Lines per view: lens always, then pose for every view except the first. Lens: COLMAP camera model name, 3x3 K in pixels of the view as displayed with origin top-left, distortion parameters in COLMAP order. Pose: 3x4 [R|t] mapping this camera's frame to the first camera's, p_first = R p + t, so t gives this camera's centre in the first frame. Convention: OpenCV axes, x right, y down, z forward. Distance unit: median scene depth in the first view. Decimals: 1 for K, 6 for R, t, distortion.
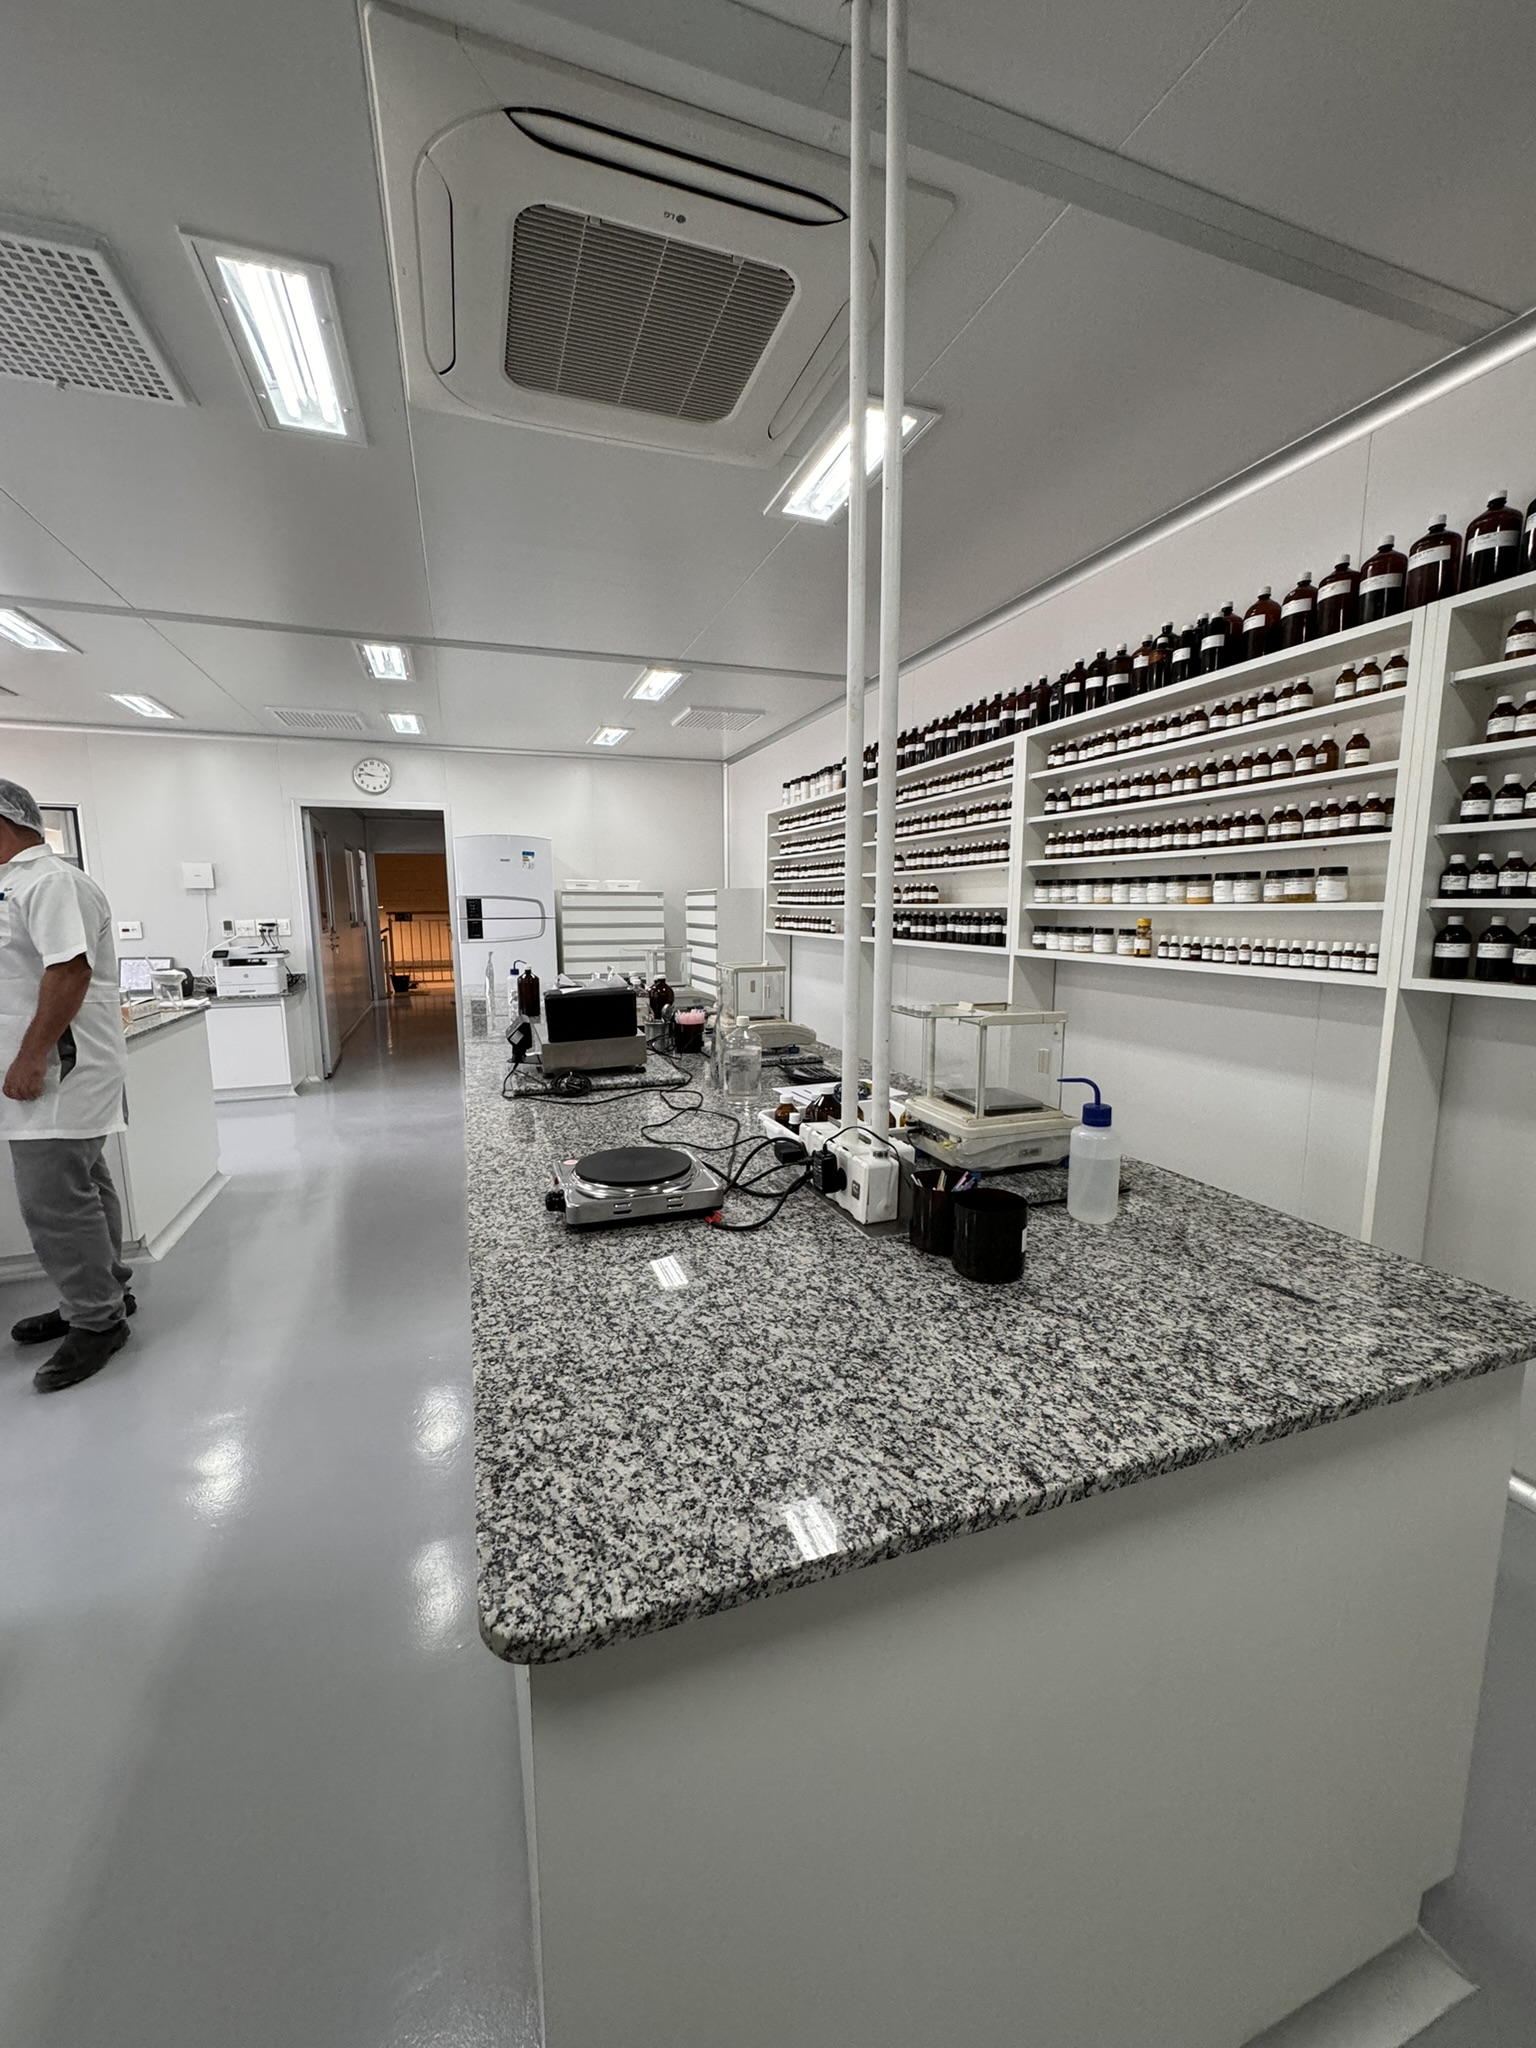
lens RADIAL K [[813.4, 0, 759.2], [0, 813.4, 1019.6], [0, 0, 1]] dist [-0.000743, -0.000063]
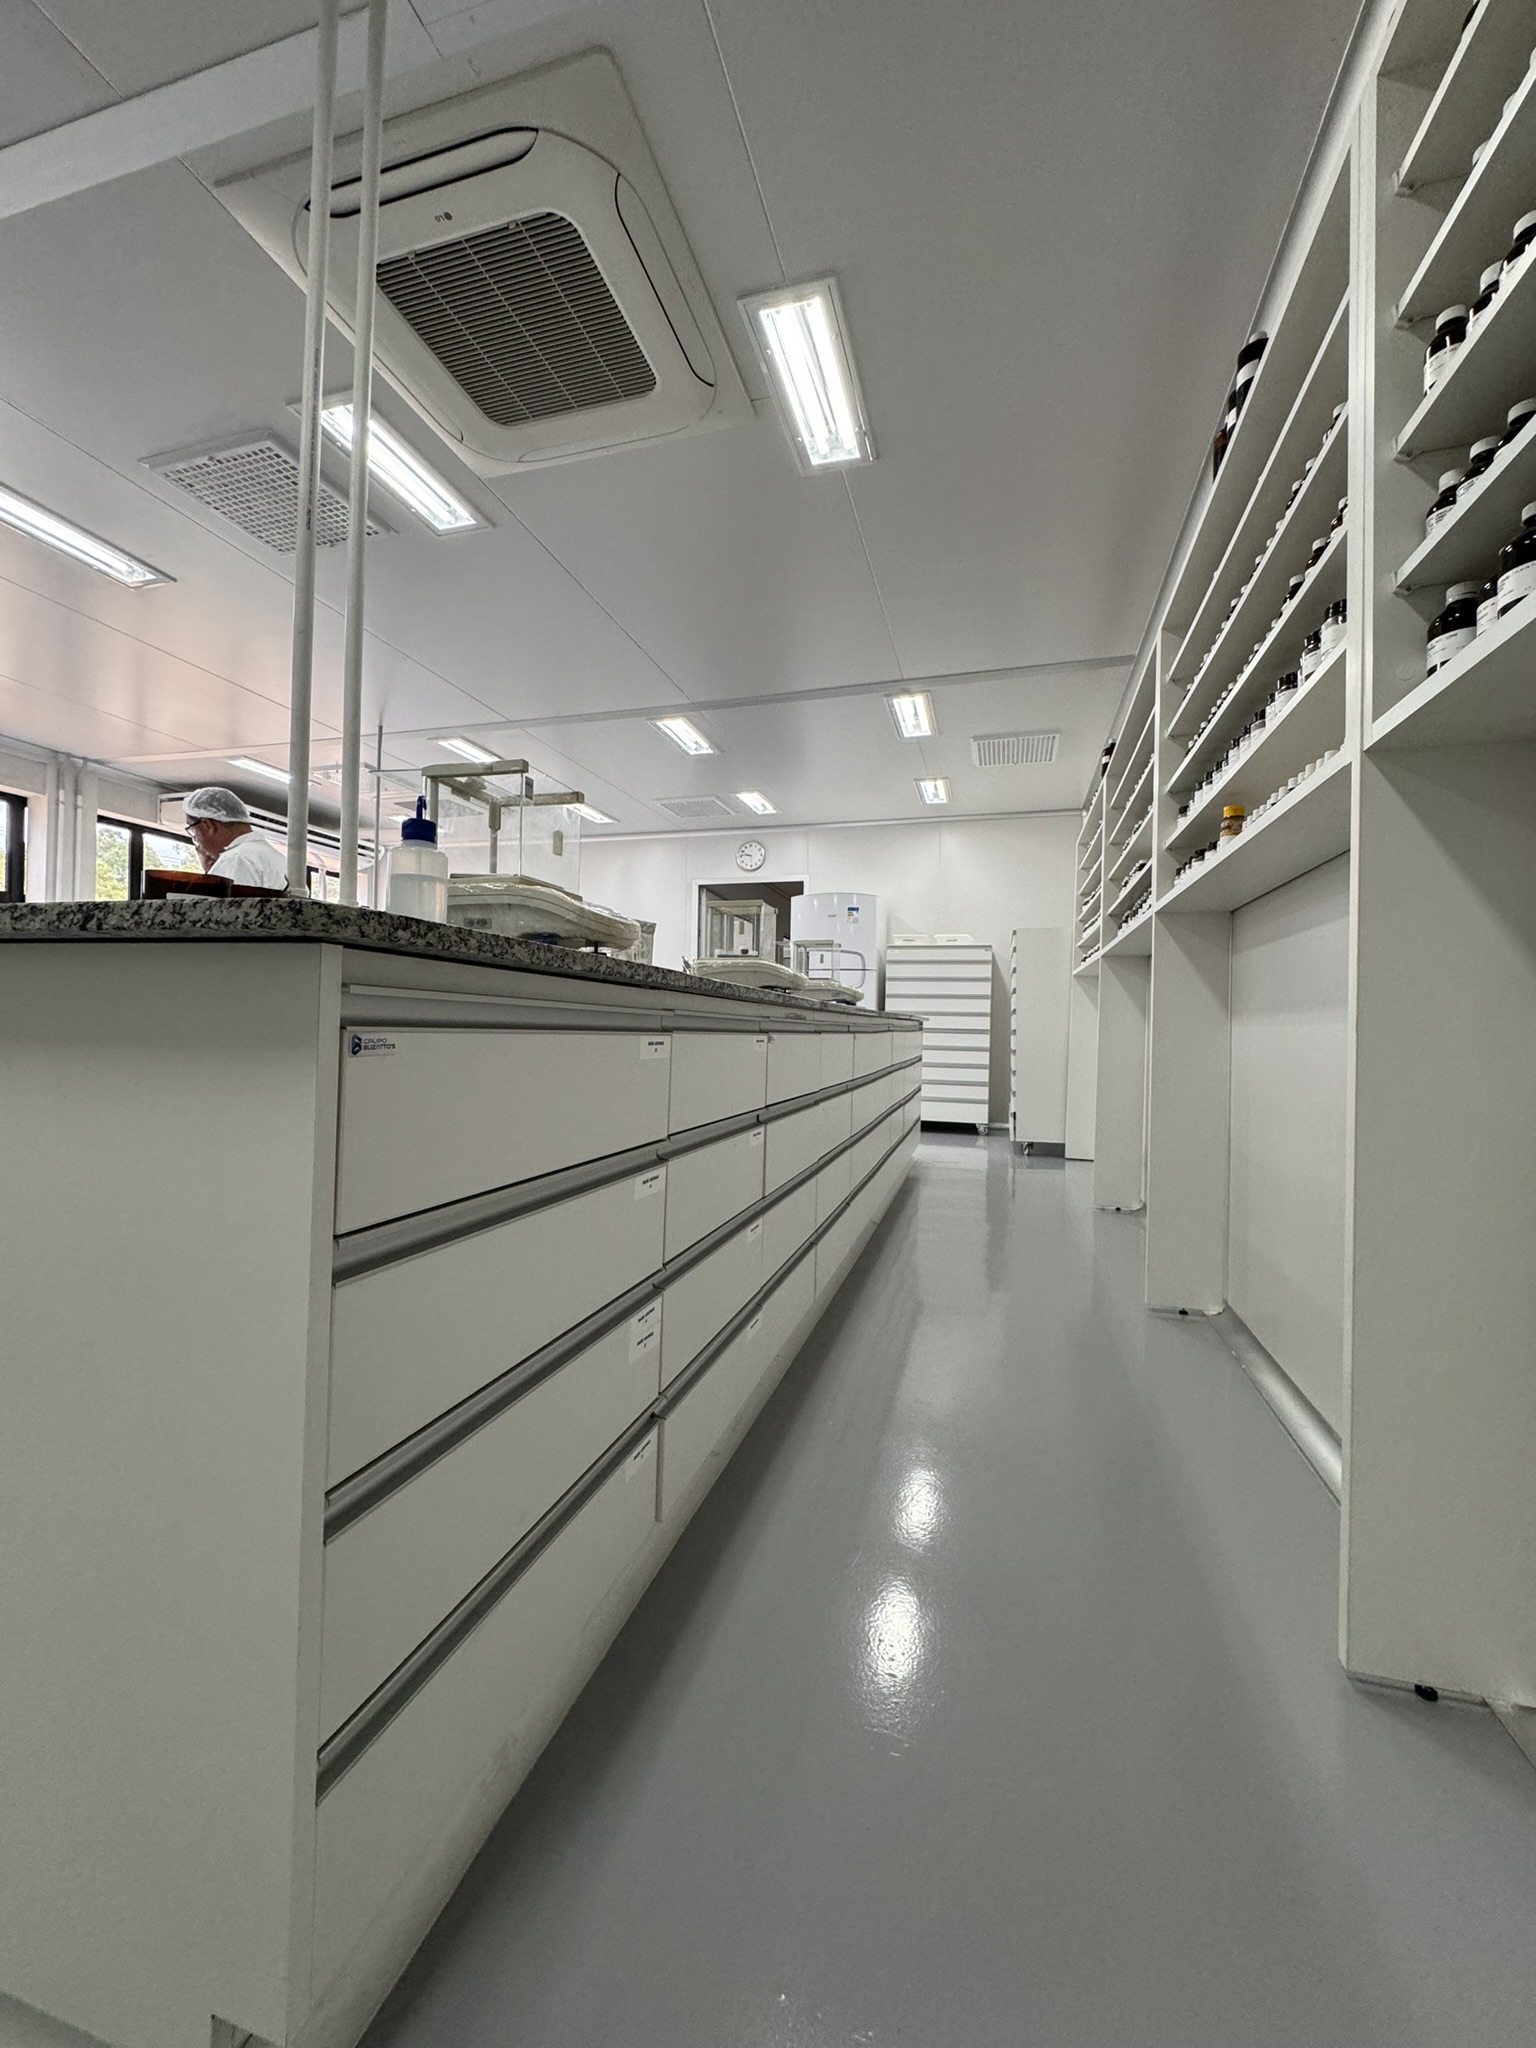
lens RADIAL K [[813.4, 0, 759.2], [0, 813.4, 1019.6], [0, 0, 1]] dist [-0.000743, -0.000063]
pose [[0.808821, 0.013398, -0.587902, 0.261989], [-0.101803, 0.987836, -0.117546, 0.080693], [0.579176, 0.154924, 0.800346, 0.121253]]
